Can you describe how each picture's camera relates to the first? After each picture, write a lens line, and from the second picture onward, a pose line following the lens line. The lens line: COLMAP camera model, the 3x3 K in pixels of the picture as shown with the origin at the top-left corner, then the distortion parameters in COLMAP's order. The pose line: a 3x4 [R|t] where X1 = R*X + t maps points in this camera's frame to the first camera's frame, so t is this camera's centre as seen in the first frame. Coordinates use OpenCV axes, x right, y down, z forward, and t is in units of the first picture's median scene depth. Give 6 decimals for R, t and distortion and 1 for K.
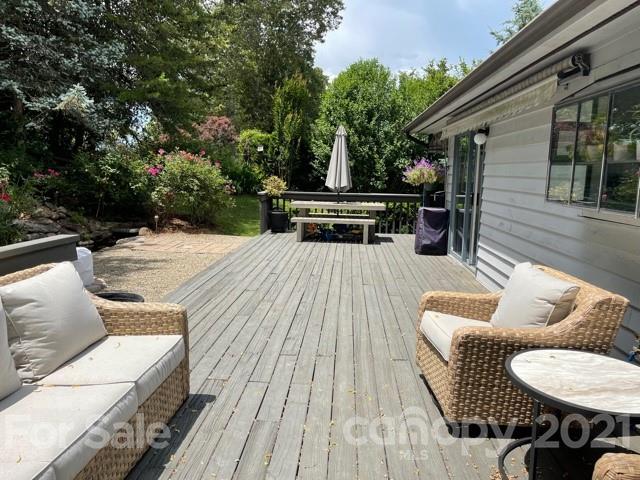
lens RADIAL K [[482.3, 0, 318.0], [0, 482.3, 239.7], [0, 0, 1]] dist [0.078913, -0.100664]
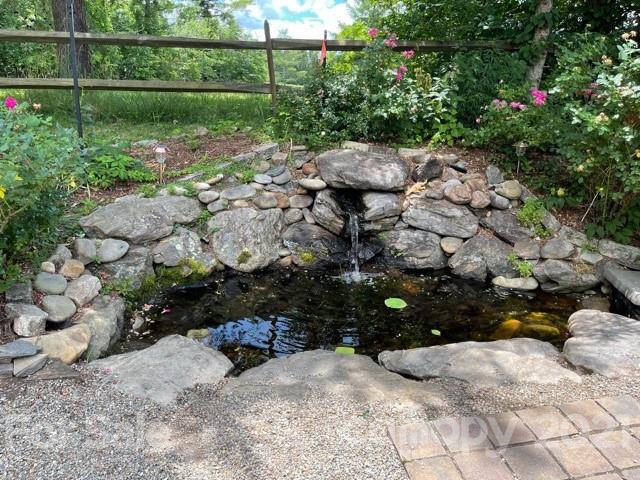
lens RADIAL K [[482.3, 0, 318.0], [0, 482.3, 239.7], [0, 0, 1]] dist [0.078913, -0.100664]
pose [[0.252952, 0.278679, -0.926474, -0.175426], [-0.151639, 0.957201, 0.246520, -0.106035], [0.955521, 0.078132, 0.284384, 0.787801]]
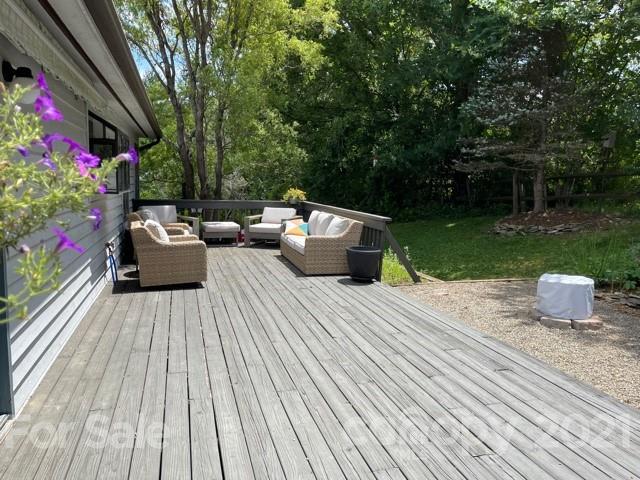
lens RADIAL K [[482.3, 0, 318.0], [0, 482.3, 239.7], [0, 0, 1]] dist [0.078913, -0.100664]
pose [[-0.941299, -0.007851, -0.337482, 0.150555], [-0.094542, 0.965854, 0.241223, -0.133420], [0.324065, 0.258969, -0.909899, 0.975689]]
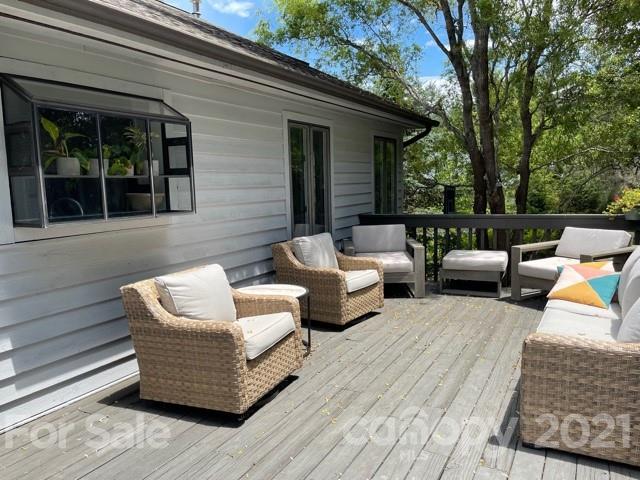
lens RADIAL K [[482.3, 0, 318.0], [0, 482.3, 239.7], [0, 0, 1]] dist [0.078913, -0.100664]
pose [[-0.901292, -0.039809, 0.431379, -0.087577], [0.075122, 0.966321, 0.246130, -0.080703], [-0.426649, 0.254241, -0.867947, 0.564842]]
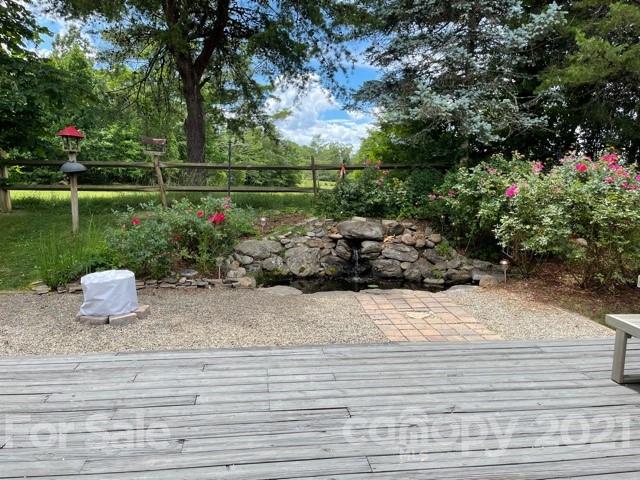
lens RADIAL K [[482.3, 0, 318.0], [0, 482.3, 239.7], [0, 0, 1]] dist [0.078913, -0.100664]
pose [[0.187764, 0.099751, -0.977136, 0.275282], [-0.142549, 0.987064, 0.073372, -0.098322], [0.971815, 0.125513, 0.199555, 0.694187]]
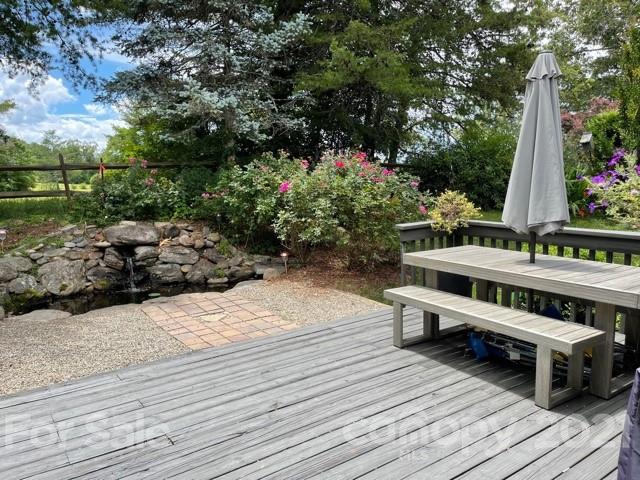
lens RADIAL K [[482.3, 0, 318.0], [0, 482.3, 239.7], [0, 0, 1]] dist [0.078913, -0.100664]
pose [[0.628139, 0.063179, -0.775532, 0.245619], [-0.074892, 0.996980, 0.020560, -0.094303], [0.774488, 0.045166, 0.630974, 0.672435]]
